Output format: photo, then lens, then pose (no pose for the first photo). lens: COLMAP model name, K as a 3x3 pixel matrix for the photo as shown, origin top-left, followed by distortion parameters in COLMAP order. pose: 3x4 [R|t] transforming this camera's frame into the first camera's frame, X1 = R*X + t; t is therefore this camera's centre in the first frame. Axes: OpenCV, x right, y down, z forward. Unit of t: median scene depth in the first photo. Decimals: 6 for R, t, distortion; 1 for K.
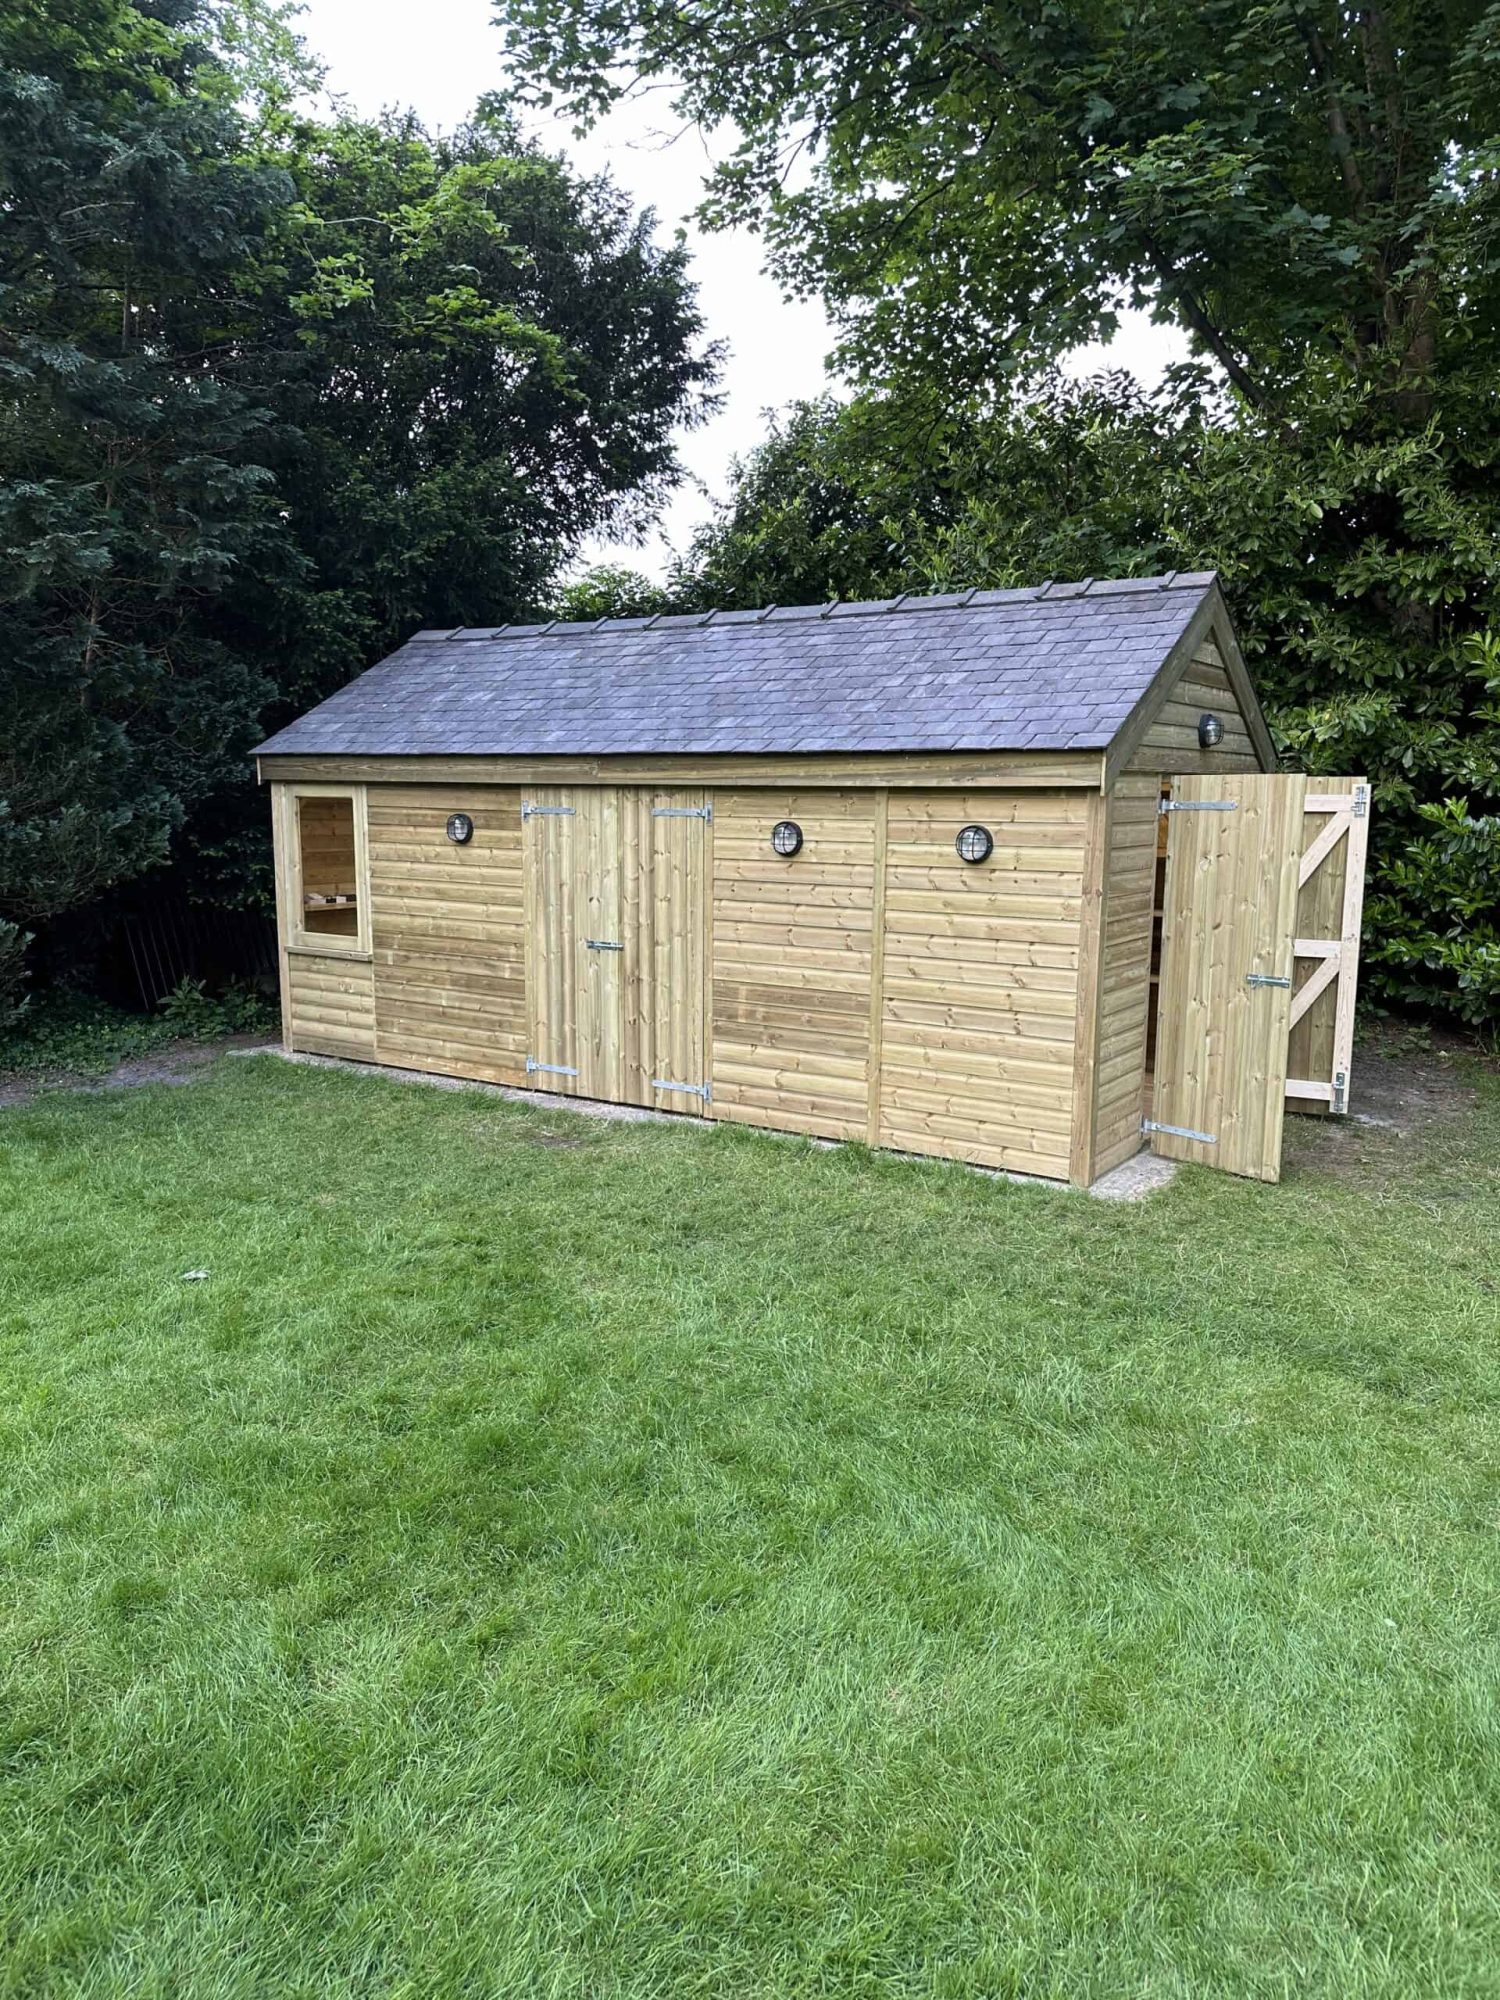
lens RADIAL K [[1381.2, 0, 750.4], [0, 1381.2, 1010.9], [0, 0, 1]] dist [0.102180, -0.145187]
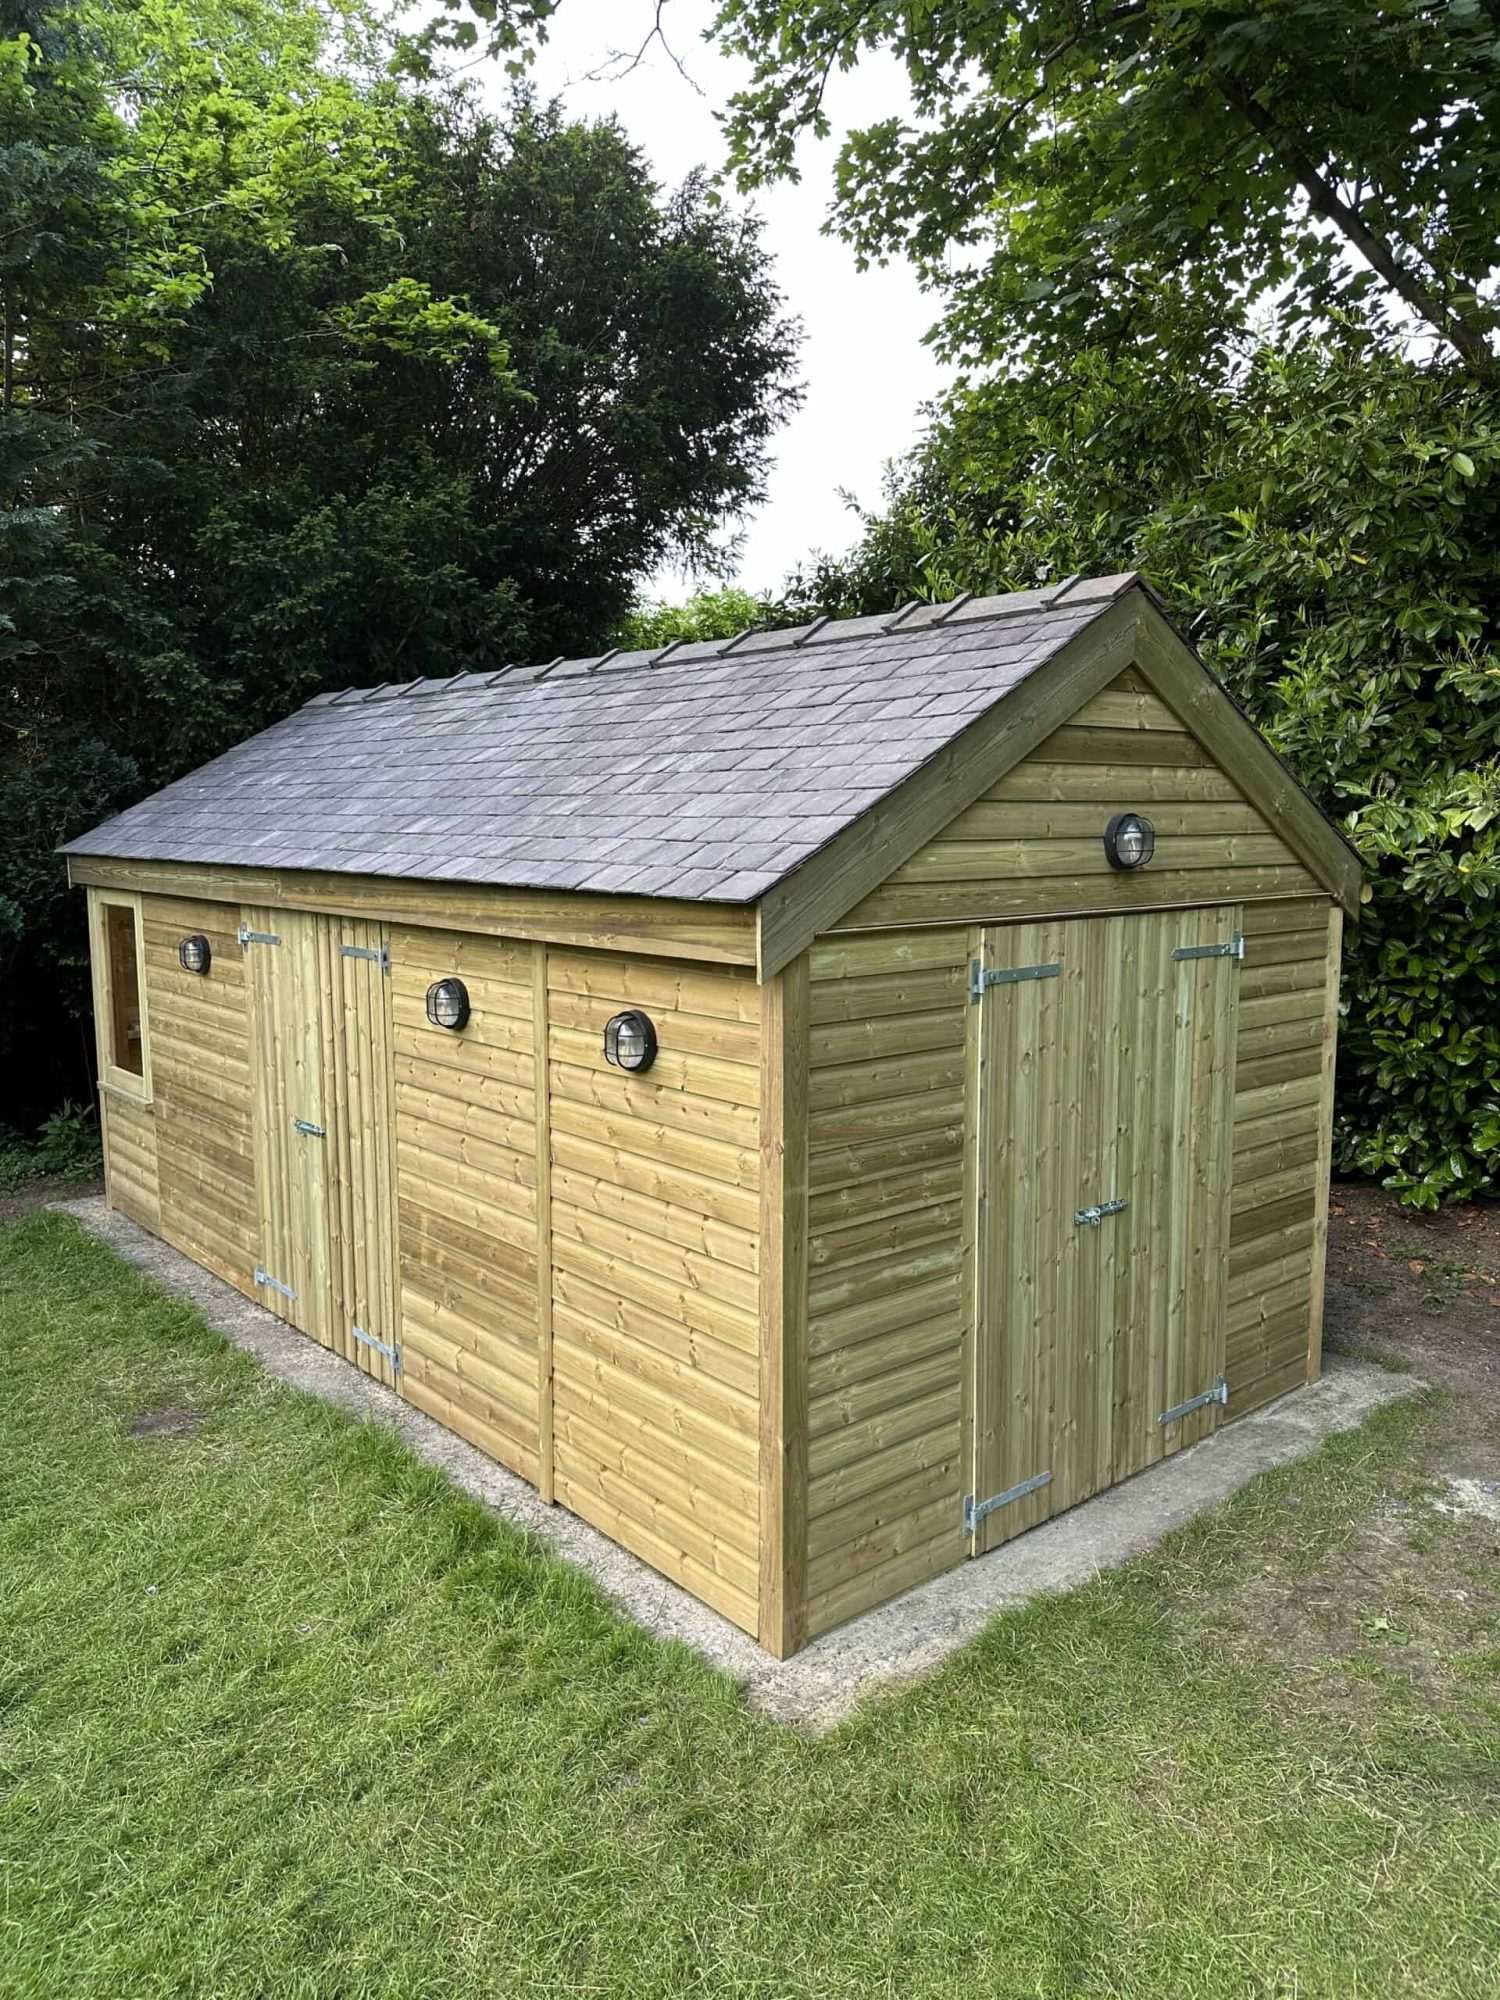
lens RADIAL K [[1395.8, 0, 751.2], [0, 1395.8, 1003.5], [0, 0, 1]] dist [0.061369, -0.058243]
pose [[0.962961, 0.027117, -0.268275, 0.292282], [-0.034551, 0.999138, -0.023030, -0.097752], [0.267419, 0.031446, 0.963067, 0.337492]]
